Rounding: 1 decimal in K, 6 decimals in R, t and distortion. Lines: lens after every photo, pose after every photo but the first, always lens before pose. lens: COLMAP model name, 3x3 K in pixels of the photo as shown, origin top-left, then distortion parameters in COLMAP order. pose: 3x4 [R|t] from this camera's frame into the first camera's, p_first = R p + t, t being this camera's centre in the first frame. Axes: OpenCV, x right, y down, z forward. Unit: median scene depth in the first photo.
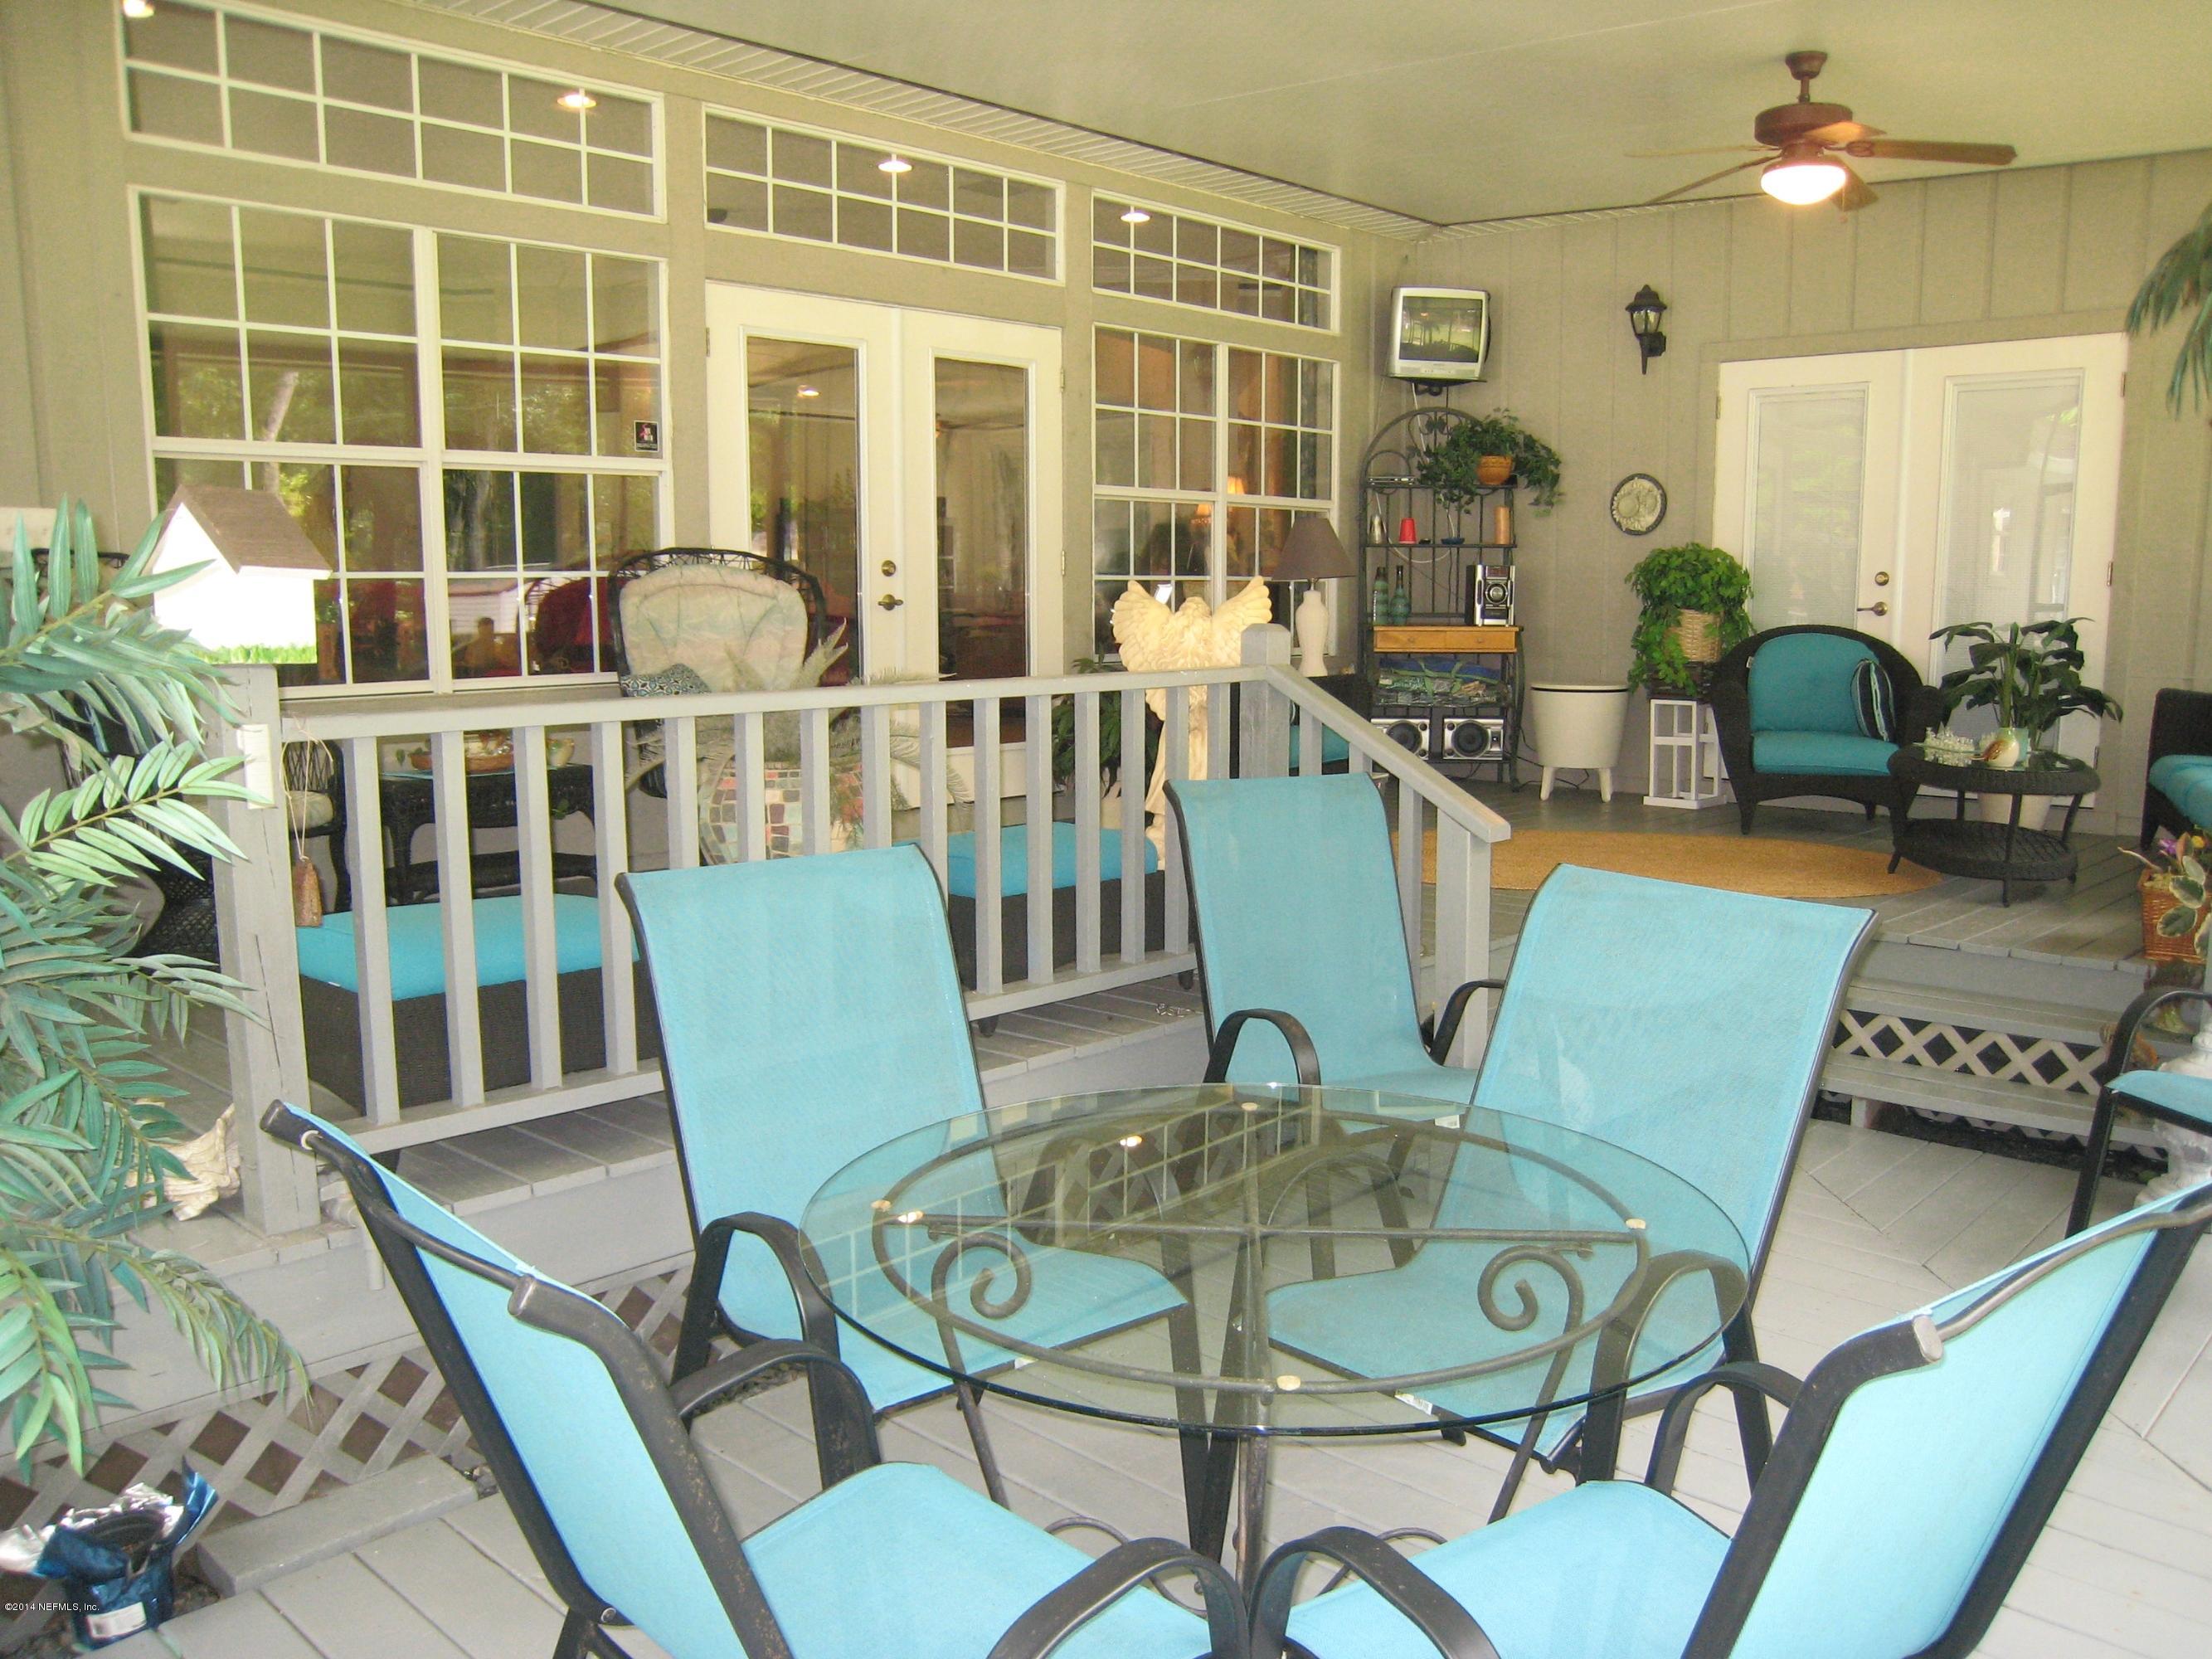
lens RADIAL K [[1828.4, 0, 1102.4], [0, 1828.4, 901.9], [0, 0, 1]] dist [-0.149766, 0.129760]
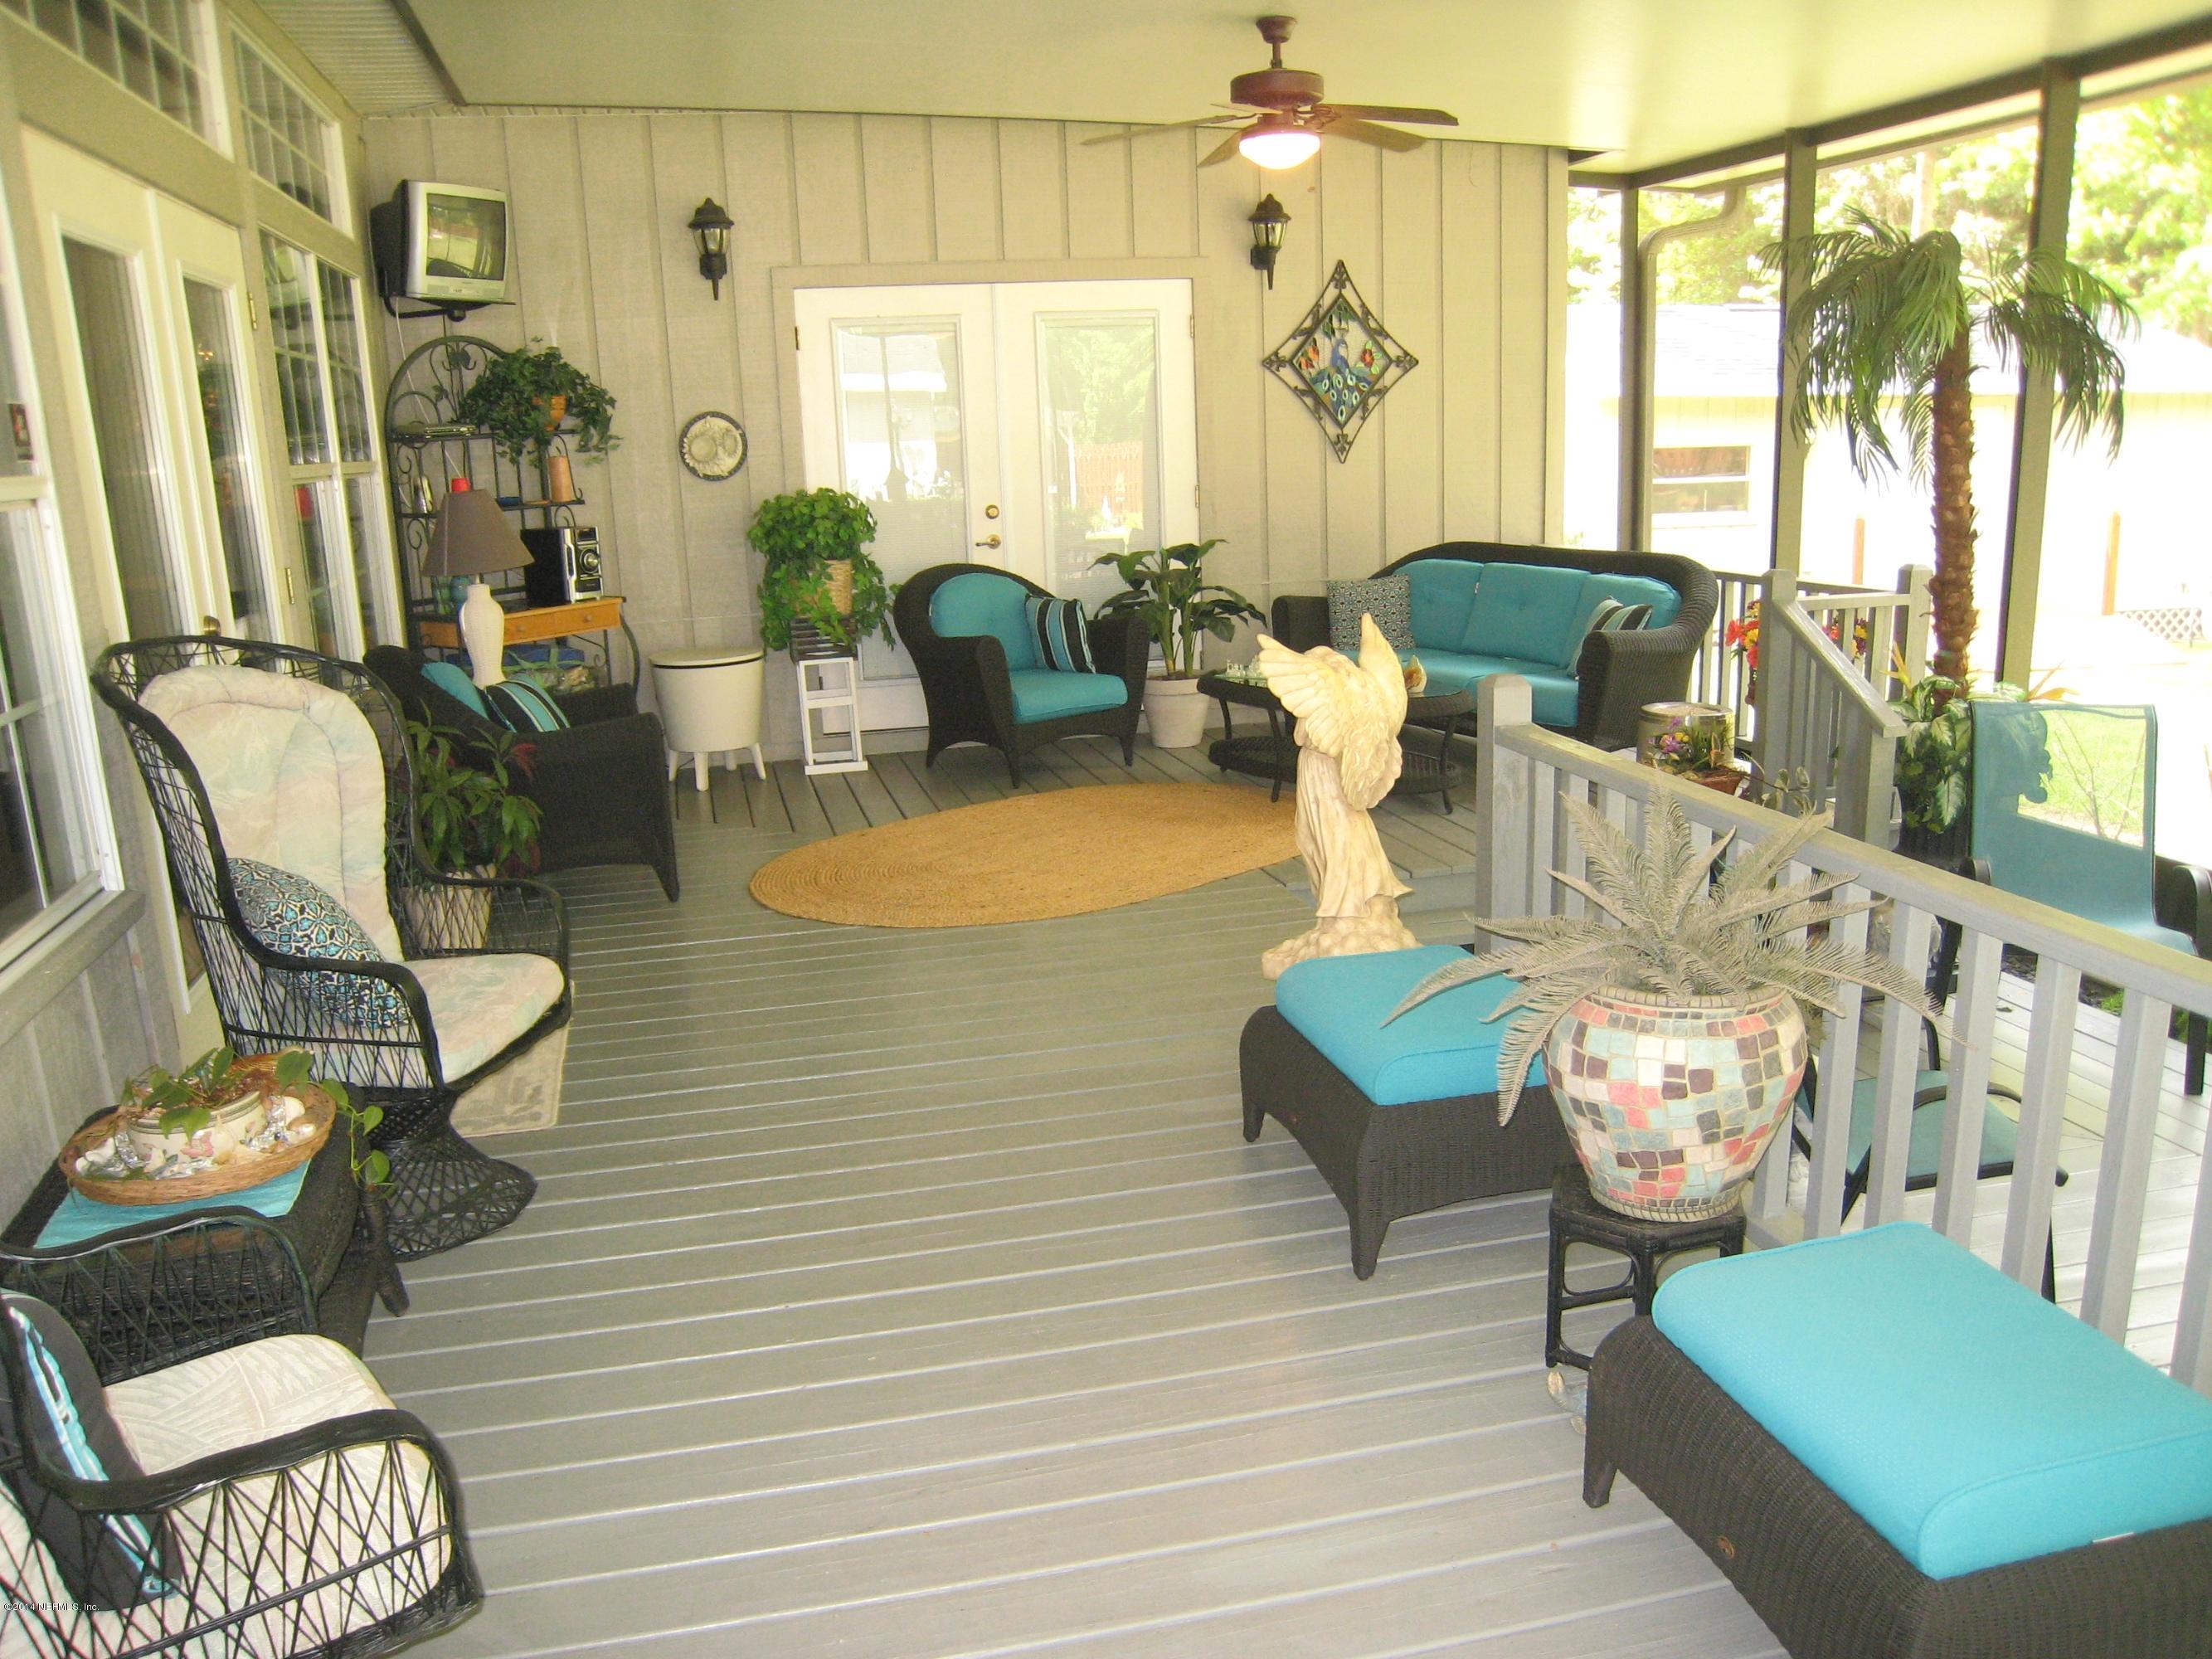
lens RADIAL K [[1828.4, 0, 1102.4], [0, 1828.4, 901.9], [0, 0, 1]] dist [-0.149766, 0.129760]
pose [[0.535254, -0.236023, 0.811047, -0.390195], [0.177576, 0.970154, 0.165132, -0.118001], [-0.825815, 0.055635, 0.561191, 0.357553]]
